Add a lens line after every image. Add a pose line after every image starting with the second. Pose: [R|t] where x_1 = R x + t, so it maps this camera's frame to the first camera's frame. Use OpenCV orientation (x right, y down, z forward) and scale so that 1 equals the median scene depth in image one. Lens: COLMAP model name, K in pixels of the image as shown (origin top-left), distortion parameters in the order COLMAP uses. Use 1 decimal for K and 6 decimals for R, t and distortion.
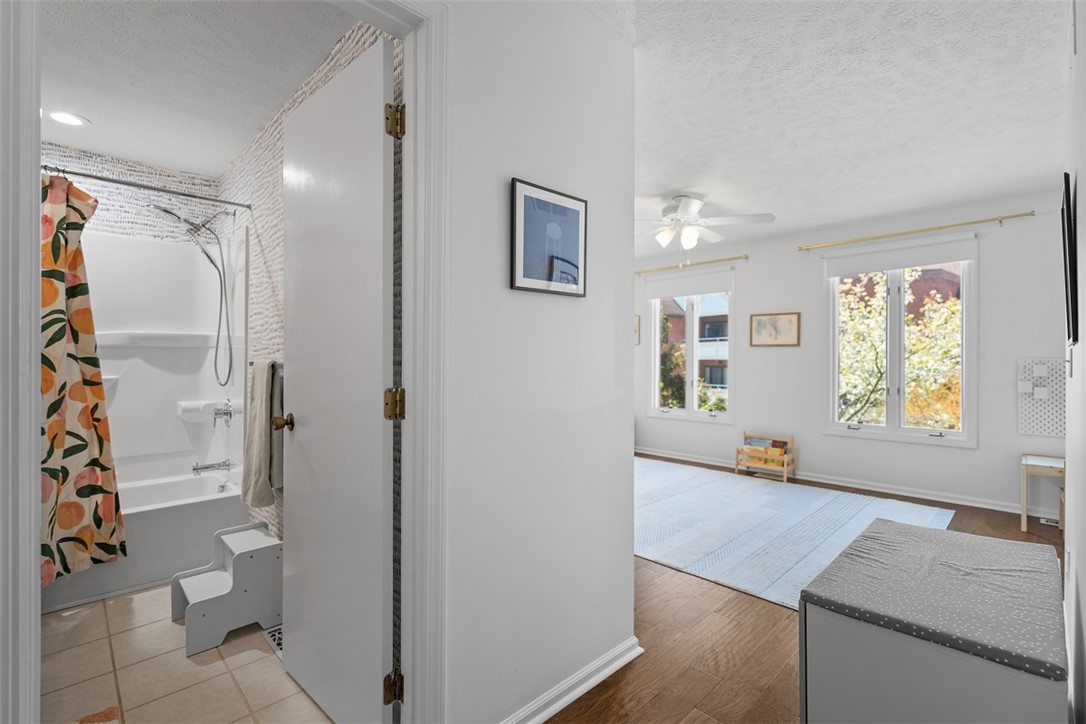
lens RADIAL K [[493.8, 0, 545.8], [0, 493.8, 357.8], [0, 0, 1]] dist [0.001469, 0.001011]
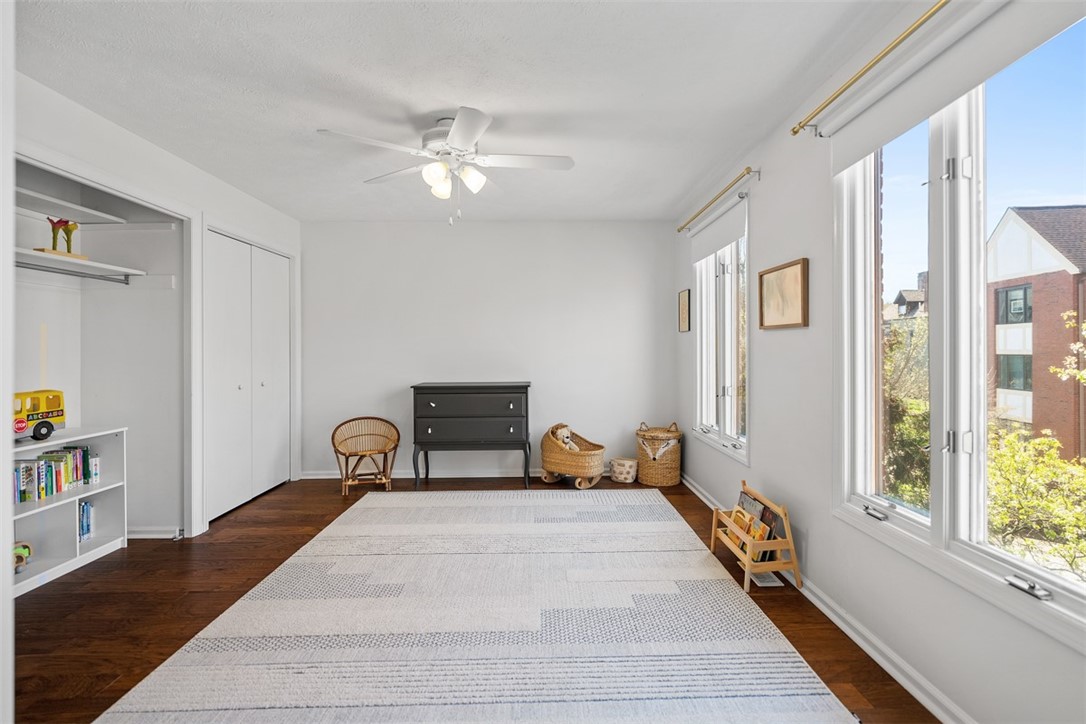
lens RADIAL K [[491.0, 0, 544.3], [0, 491.0, 348.9], [0, 0, 1]] dist [-0.001990, -0.000121]
pose [[0.725320, -0.008899, -0.688355, 0.617994], [0.010871, 0.999940, -0.001473, -0.003481], [0.688326, -0.006414, 0.725373, 0.433091]]
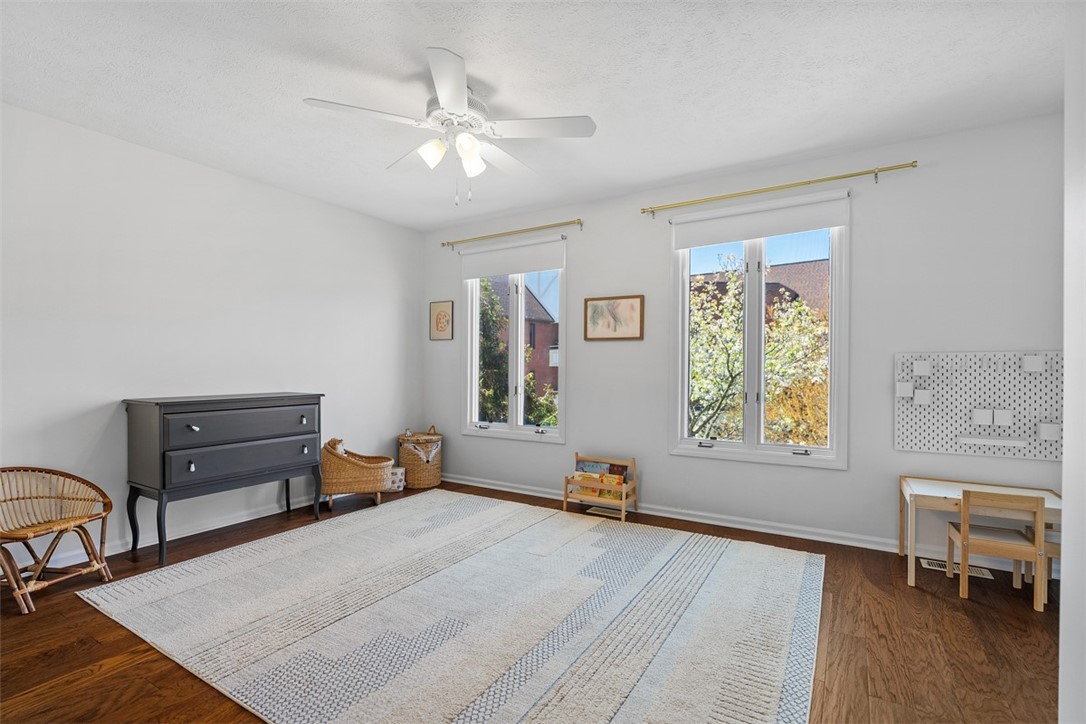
lens RADIAL K [[503.6, 0, 540.6], [0, 503.6, 369.4], [0, 0, 1]] dist [0.000654, 0.000505]
pose [[0.971490, -0.000681, 0.237078, 0.164692], [-0.001169, 0.999970, 0.007662, 0.015598], [-0.237076, -0.007721, 0.971460, 0.263370]]
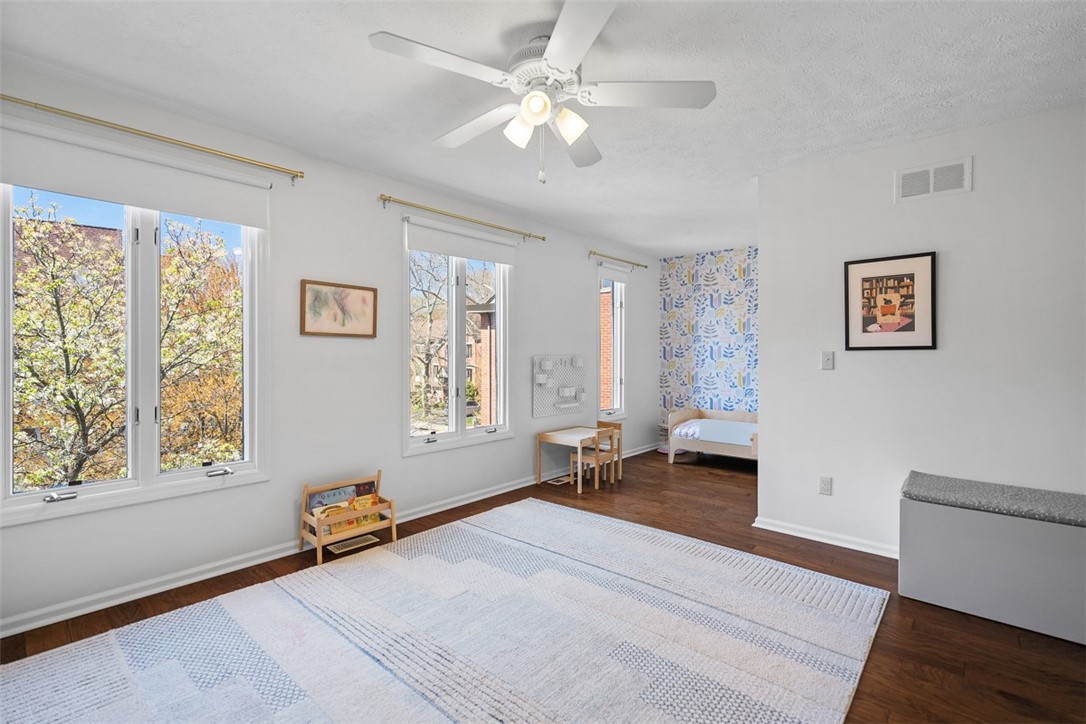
lens RADIAL K [[493.8, 0, 545.8], [0, 493.8, 357.8], [0, 0, 1]] dist [0.001469, 0.001011]
pose [[-0.068838, -0.008417, 0.997592, -0.177282], [-0.004605, 0.999956, 0.008119, -0.002462], [-0.997617, -0.004035, -0.068874, 0.758117]]
